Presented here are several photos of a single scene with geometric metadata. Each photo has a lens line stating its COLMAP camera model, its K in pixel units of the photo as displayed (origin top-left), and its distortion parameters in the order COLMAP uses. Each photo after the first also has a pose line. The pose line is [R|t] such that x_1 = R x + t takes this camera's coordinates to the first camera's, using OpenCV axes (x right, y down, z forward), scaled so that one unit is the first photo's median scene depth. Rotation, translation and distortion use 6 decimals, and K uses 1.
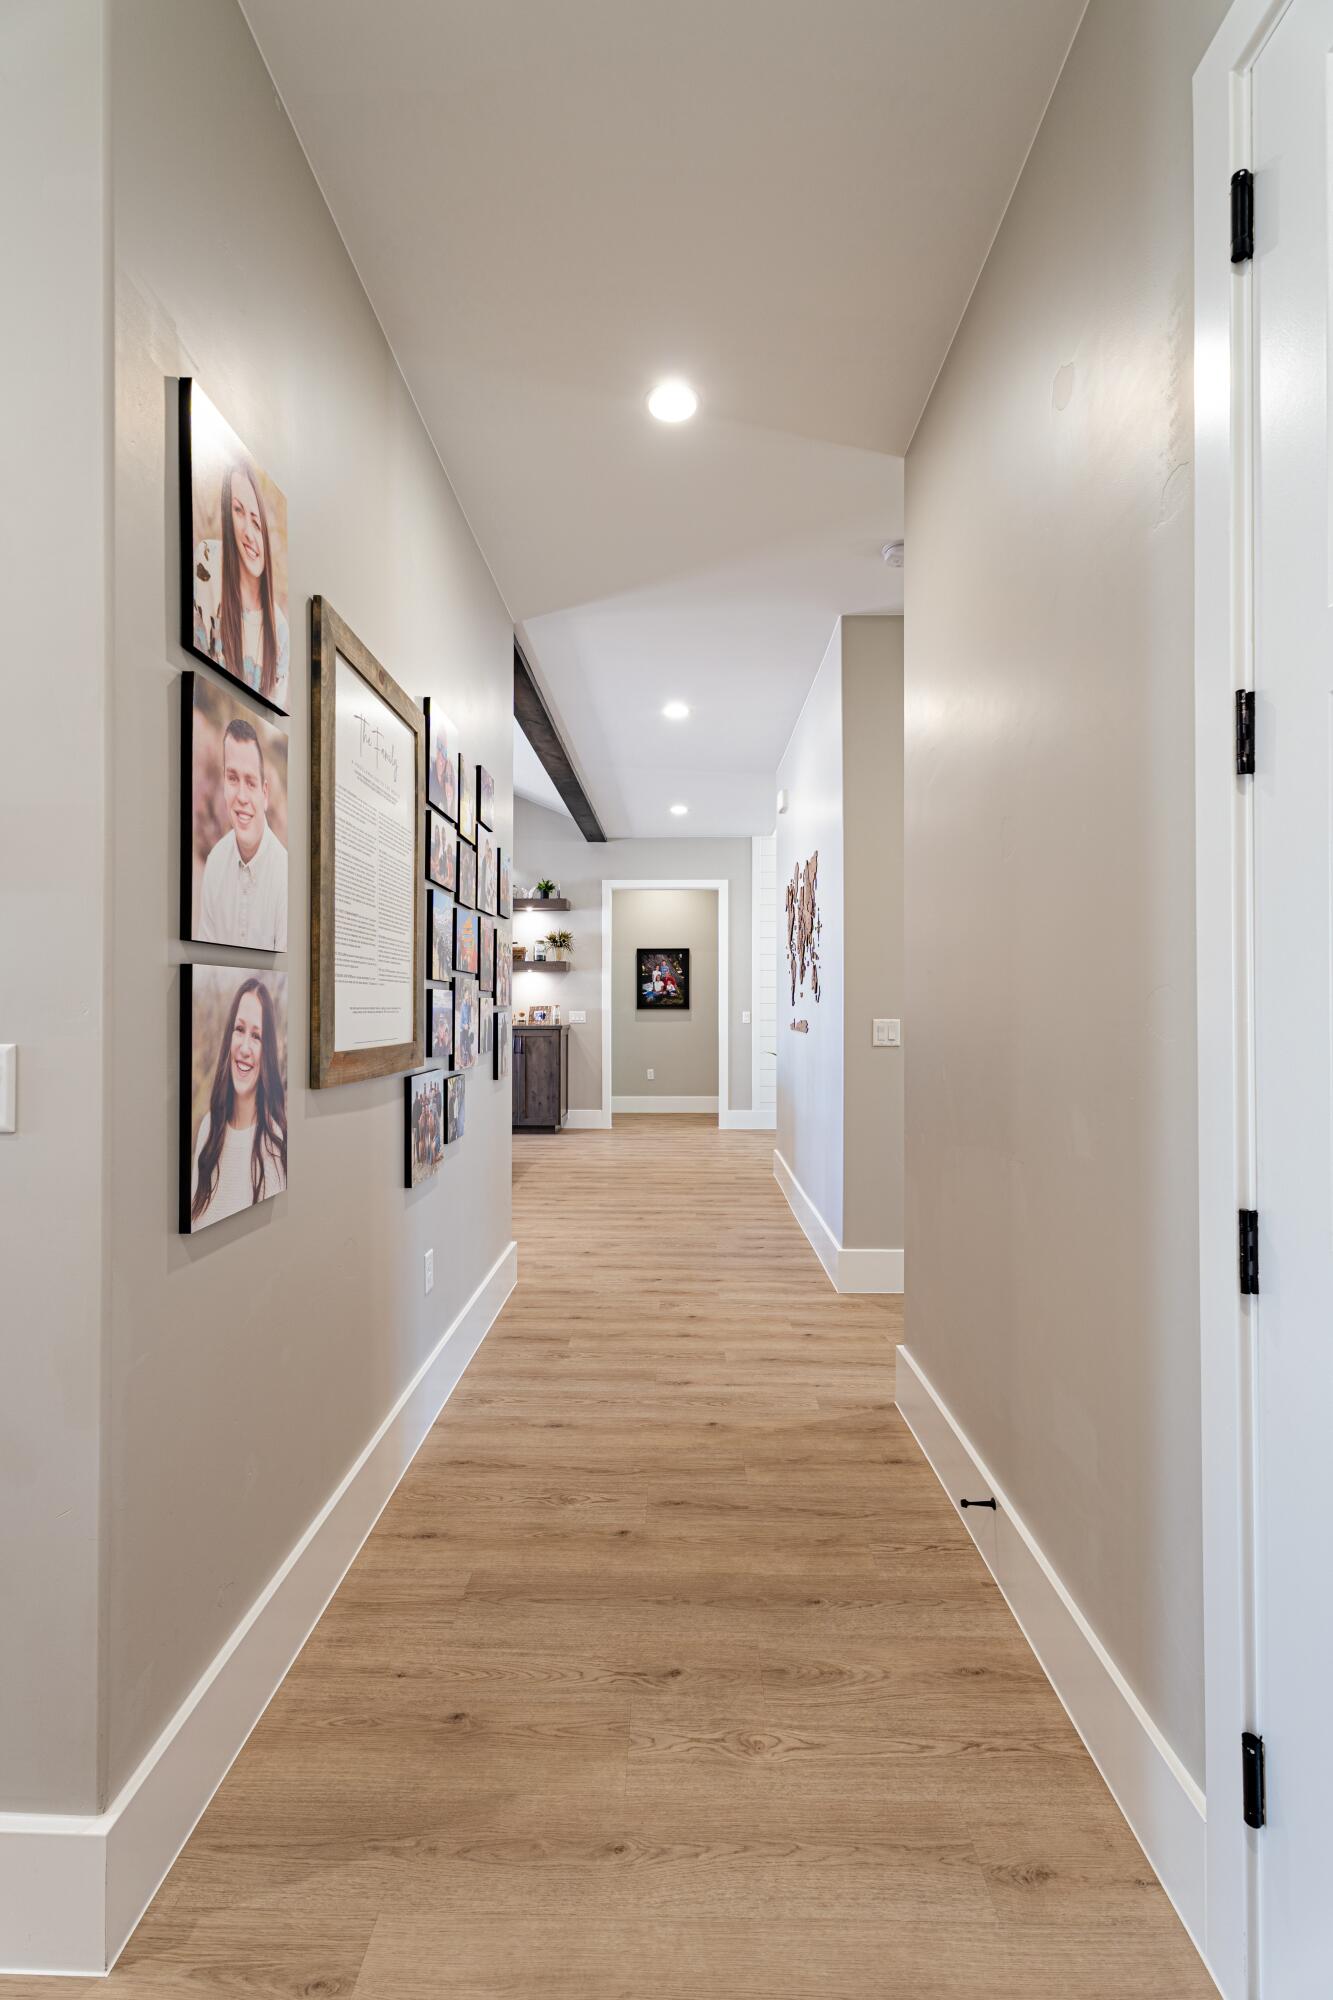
lens RADIAL K [[841.3, 0, 666.5], [0, 841.3, 1000.0], [0, 0, 1]] dist [0.005052, 0.000023]
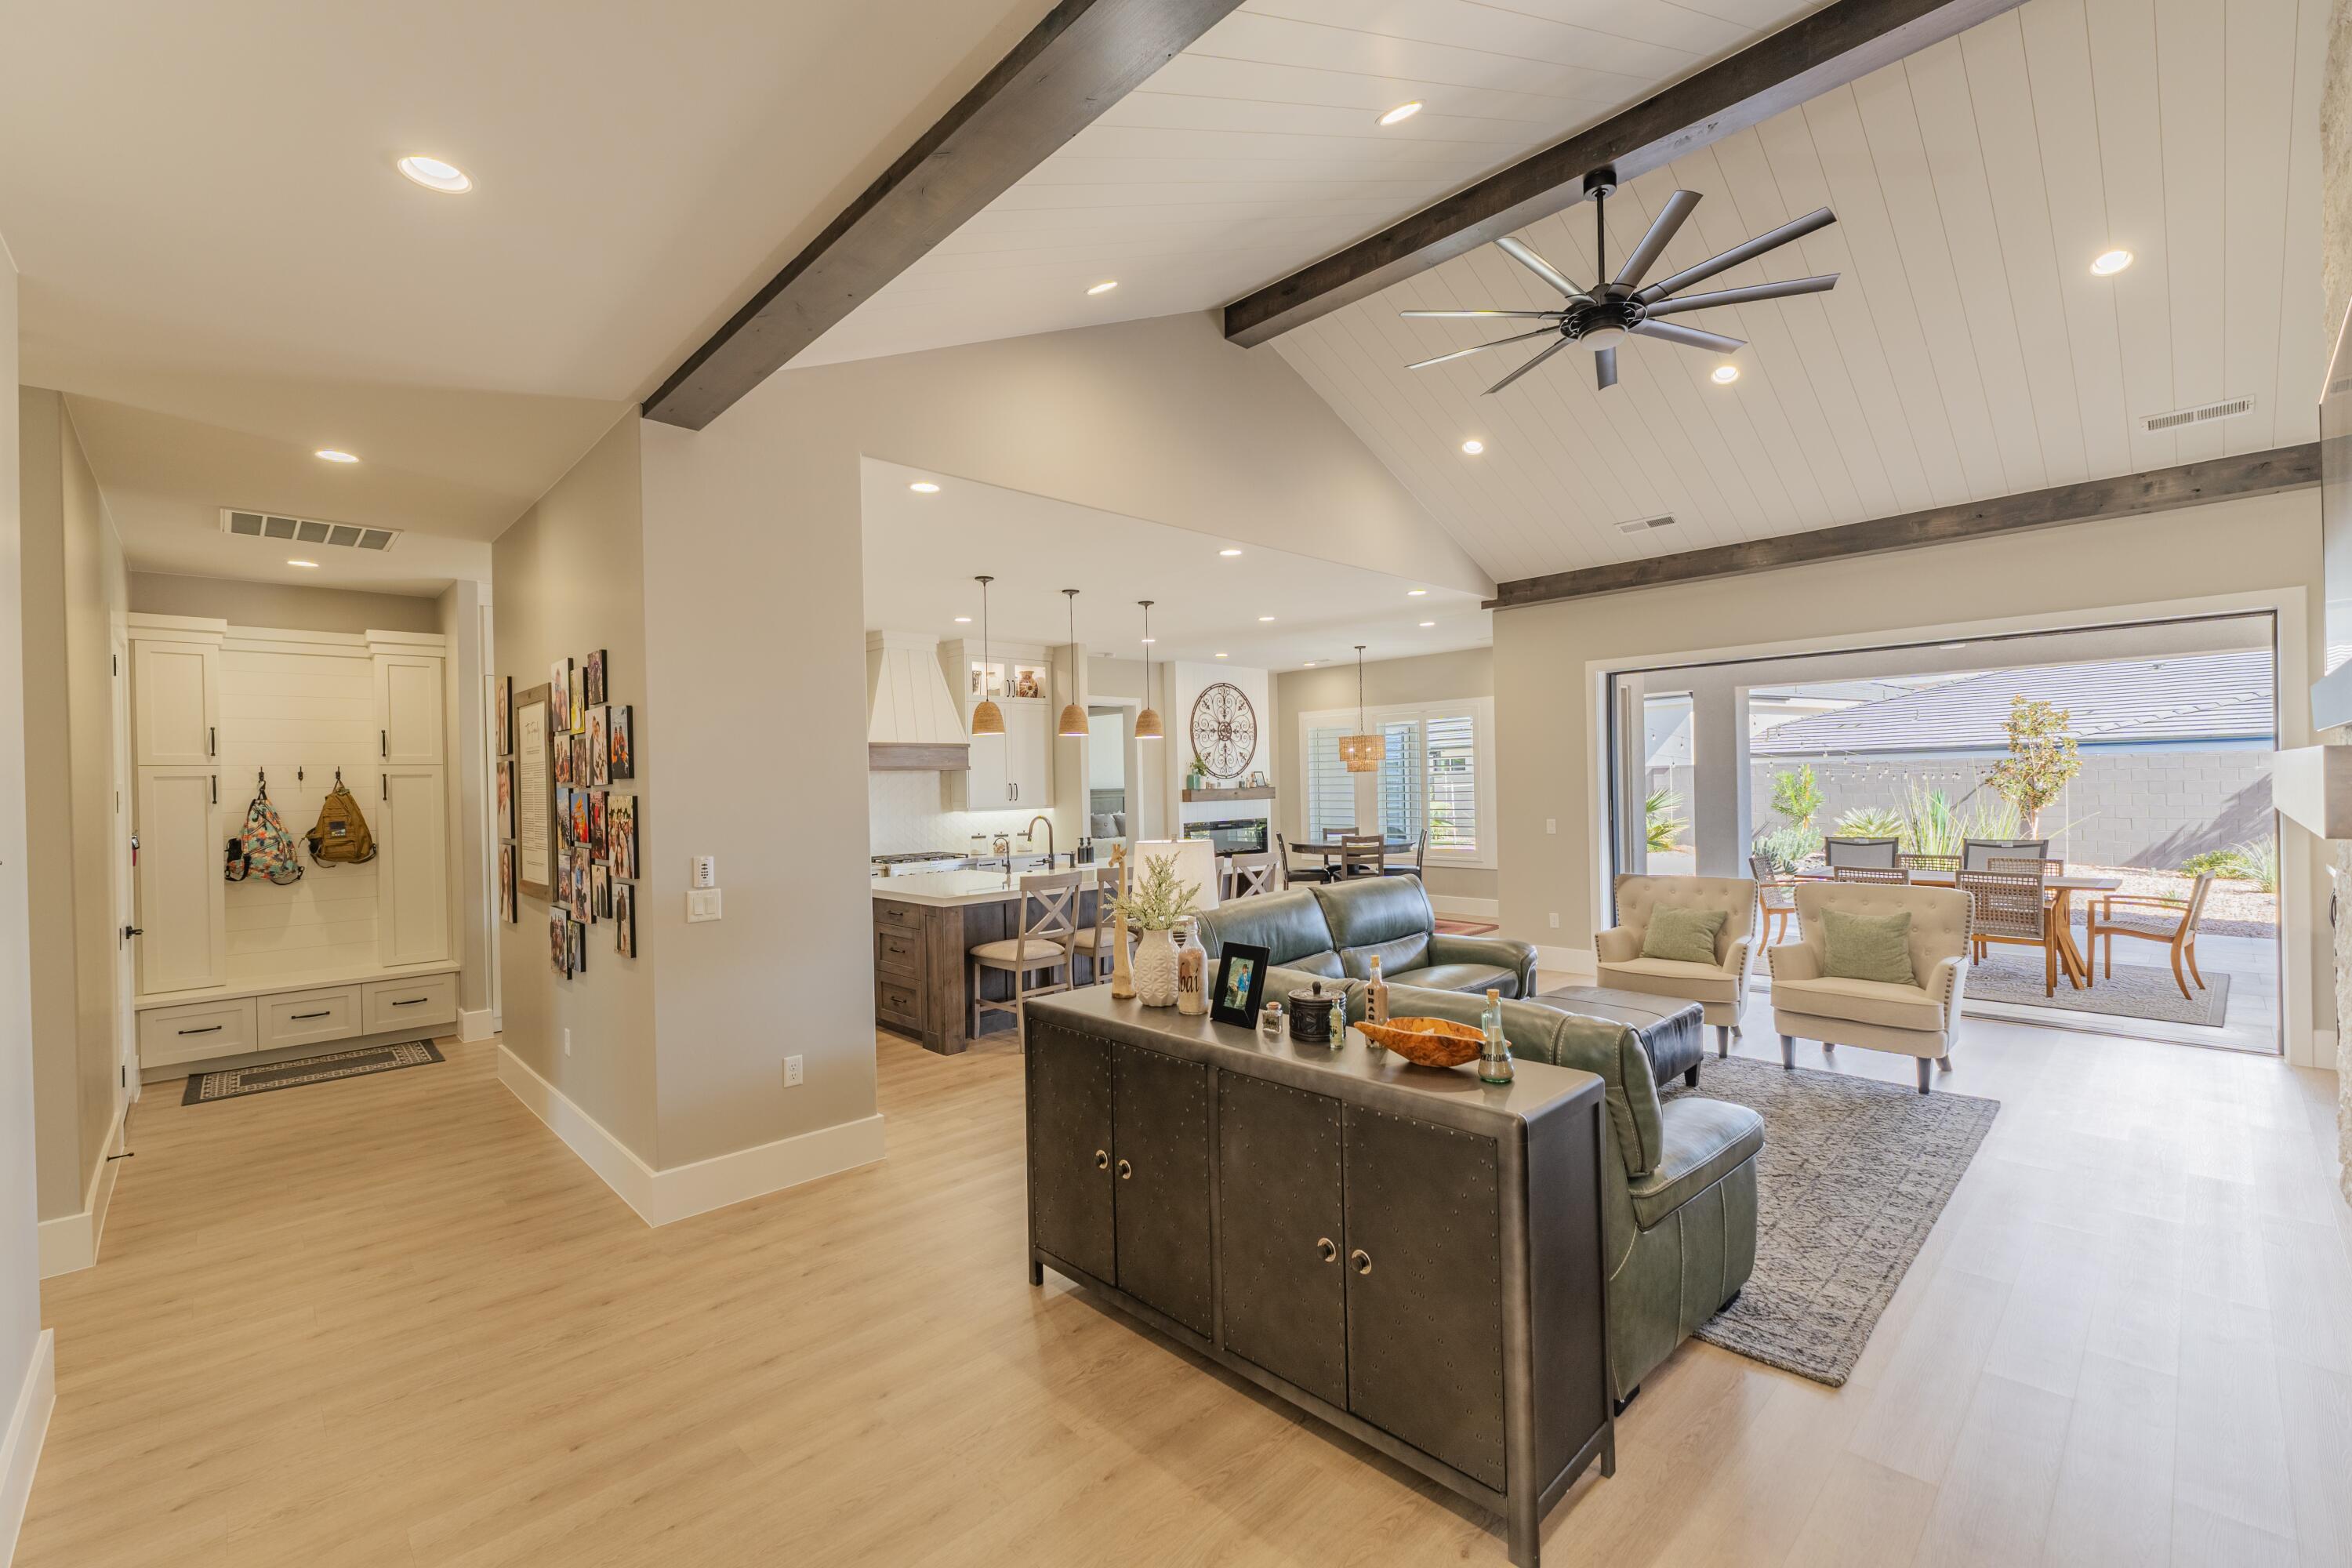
lens RADIAL K [[989.3, 0, 1179.7], [0, 989.3, 786.0], [0, 0, 1]] dist [0.005052, 0.000023]
pose [[-0.705932, 0.017169, -0.708072, 0.174638], [0.025549, 0.999673, -0.001233, -0.095520], [0.707819, -0.018961, -0.706139, 2.765457]]
